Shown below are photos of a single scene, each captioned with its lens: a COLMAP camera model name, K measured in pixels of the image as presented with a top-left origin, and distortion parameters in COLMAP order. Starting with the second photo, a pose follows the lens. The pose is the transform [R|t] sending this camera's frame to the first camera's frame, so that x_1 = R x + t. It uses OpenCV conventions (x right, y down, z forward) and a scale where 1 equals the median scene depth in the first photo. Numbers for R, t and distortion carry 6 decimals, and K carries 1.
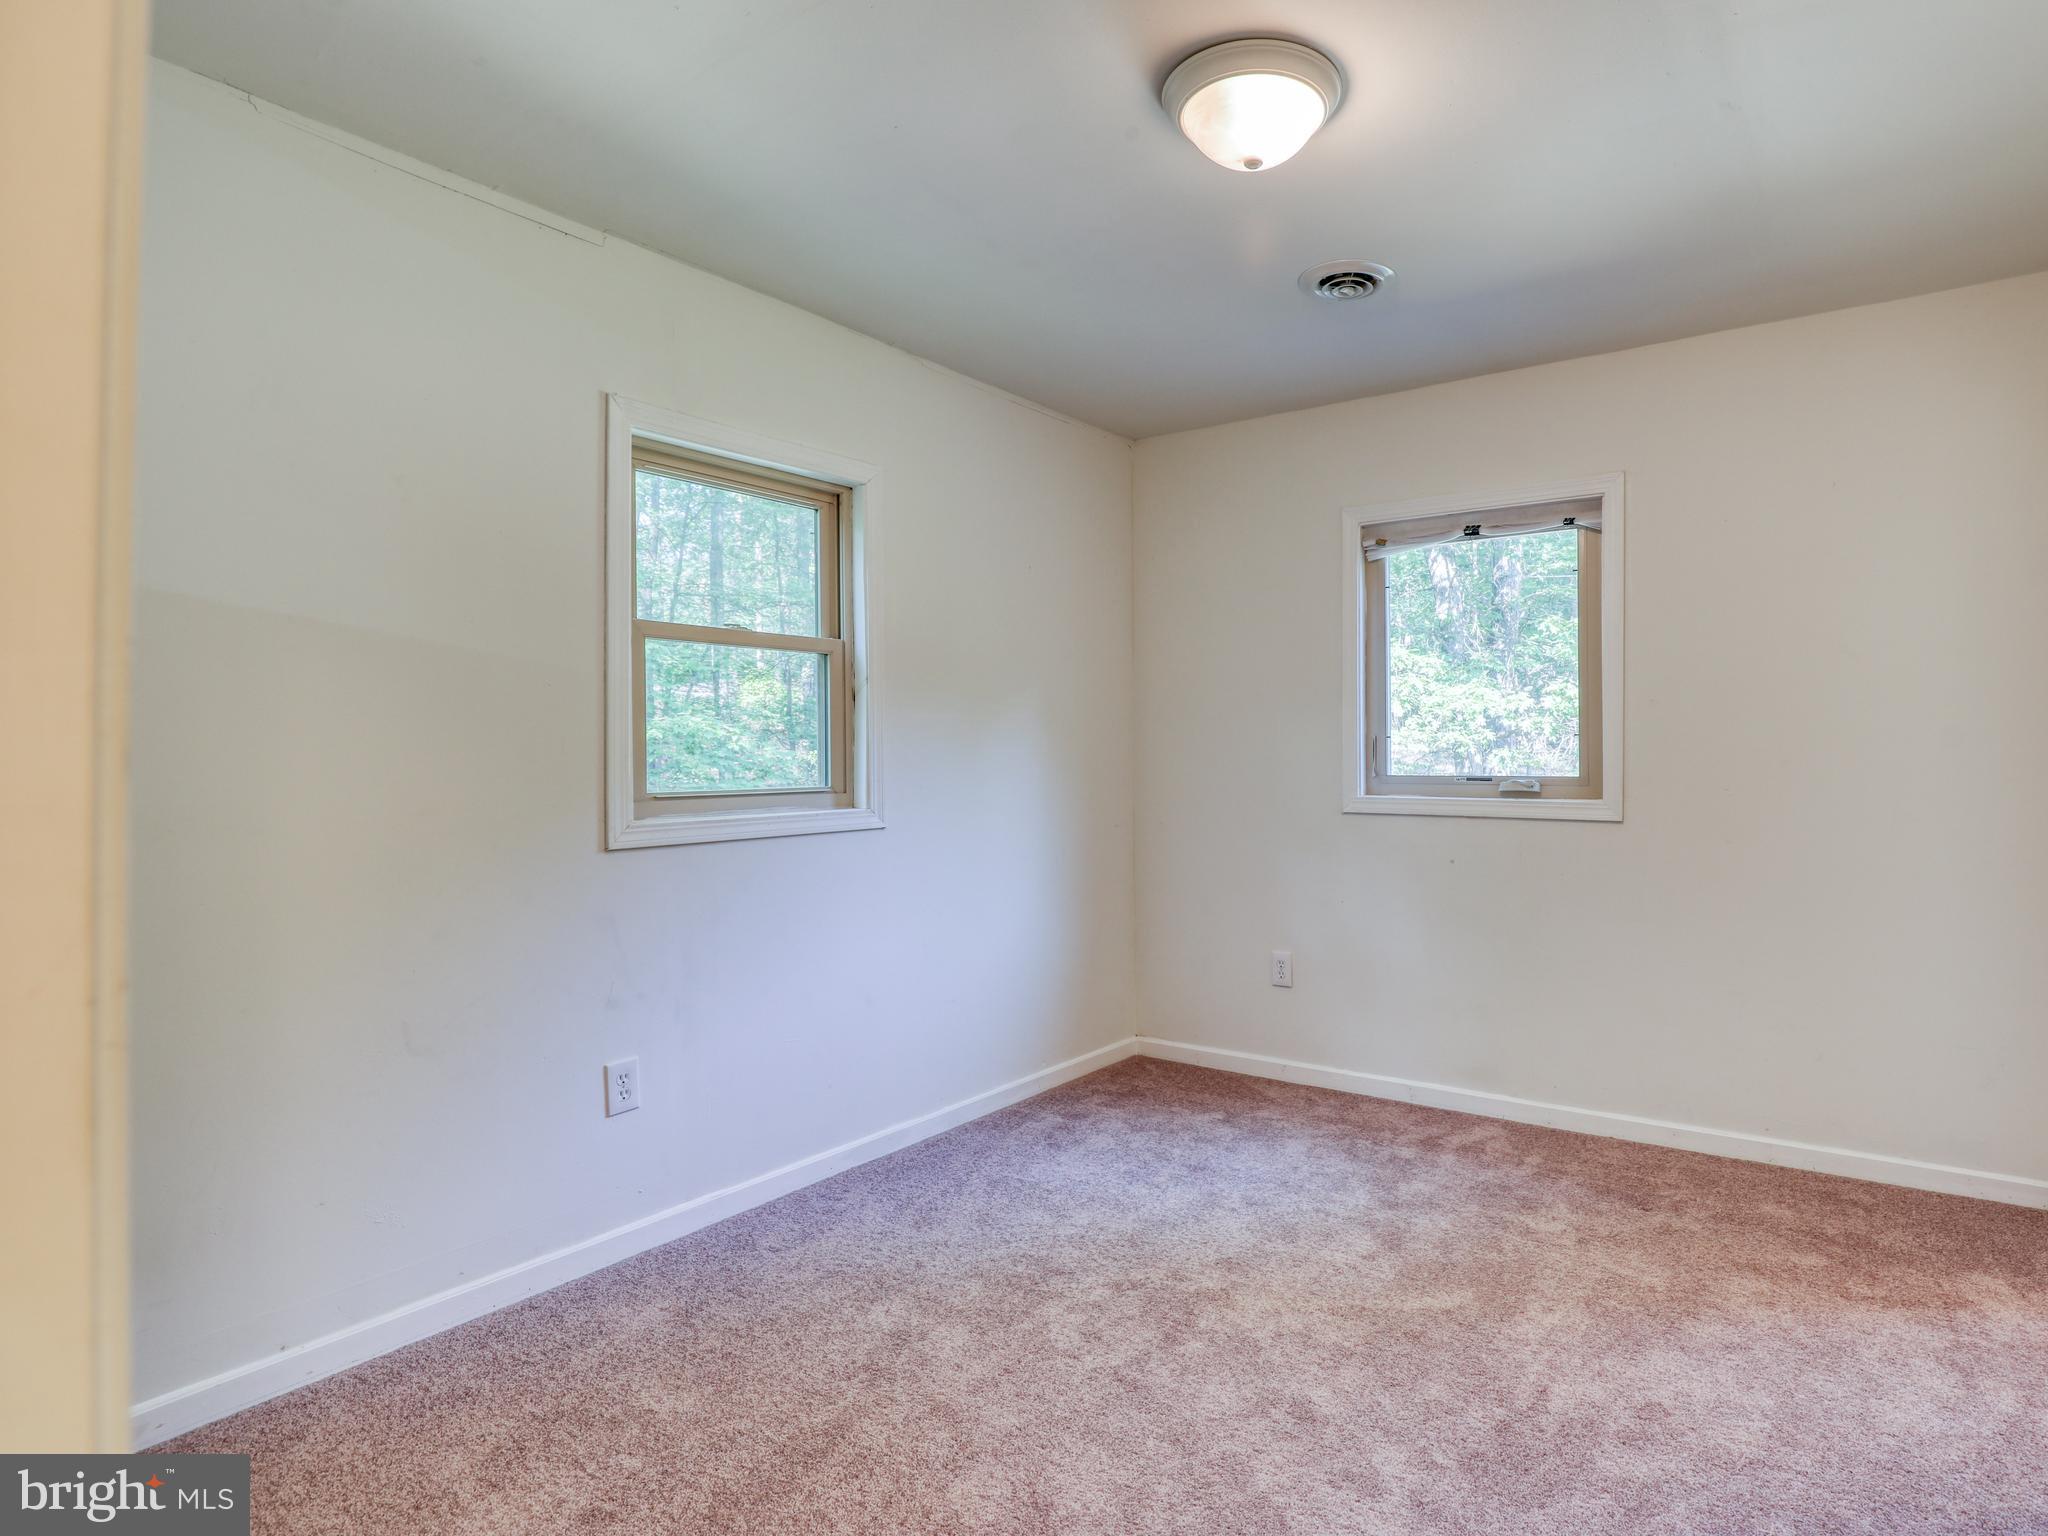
lens RADIAL K [[1063.4, 0, 1035.2], [0, 1063.4, 772.9], [0, 0, 1]] dist [-0.031898, 0.000169]
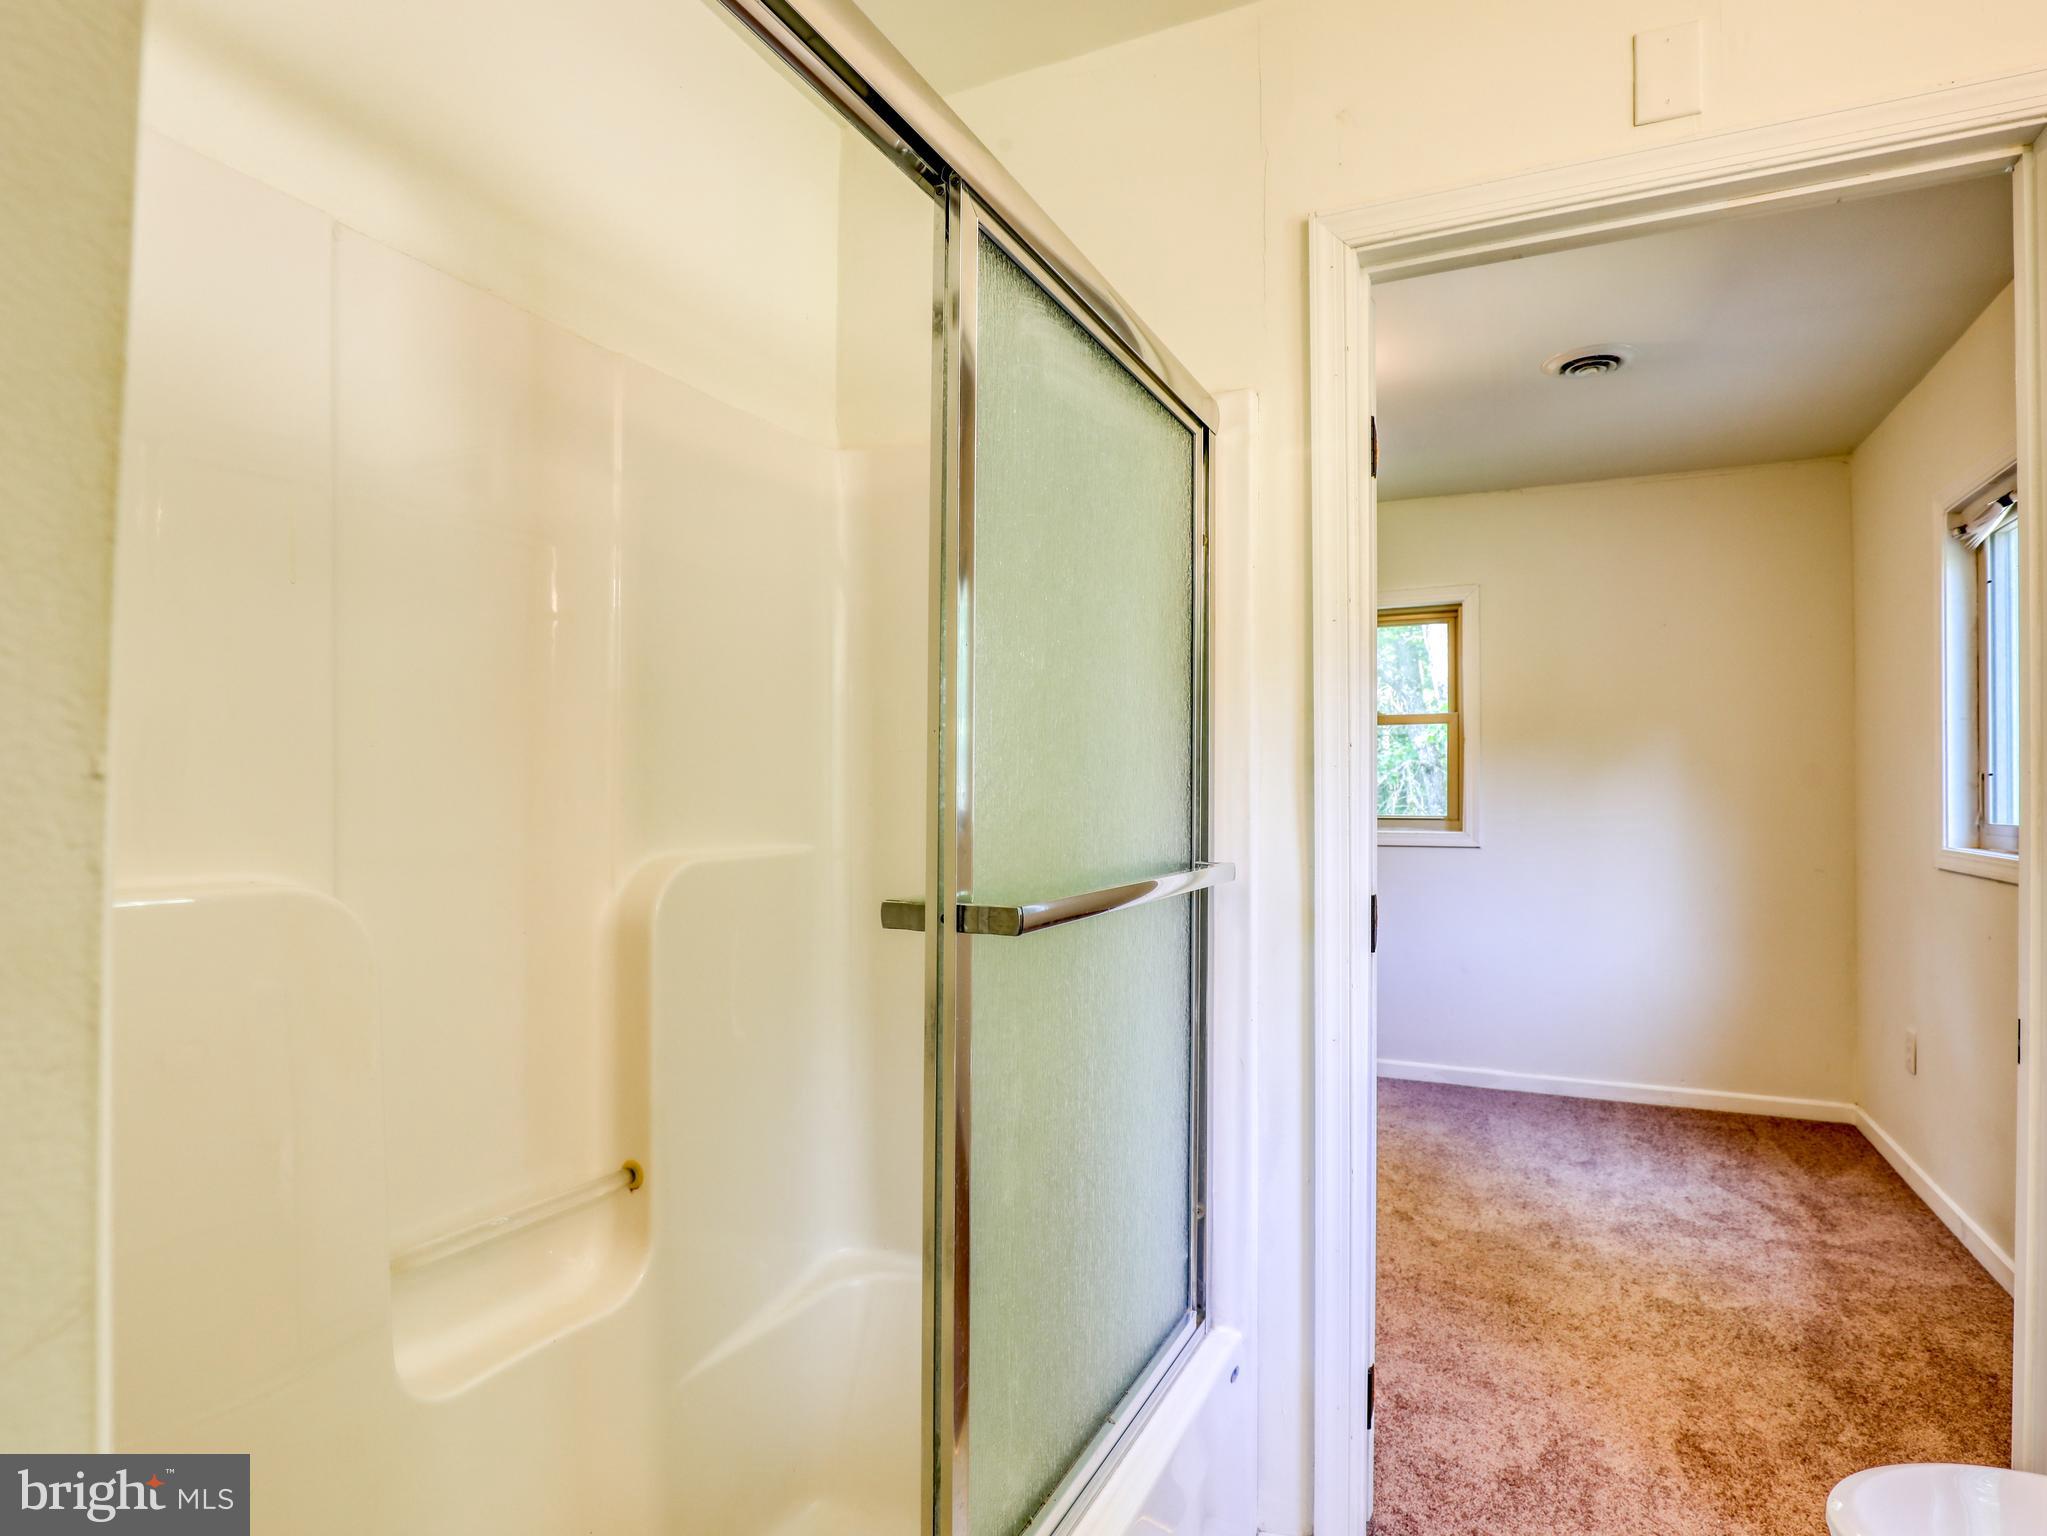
lens RADIAL K [[1062.9, 0, 1034.7], [0, 1062.9, 772.9], [0, 0, 1]] dist [-0.031898, 0.000169]
pose [[0.160019, -0.008006, -0.987082, 1.114347], [-0.007312, 0.999930, -0.009296, -0.028096], [0.987087, 0.008706, 0.159949, 0.213157]]
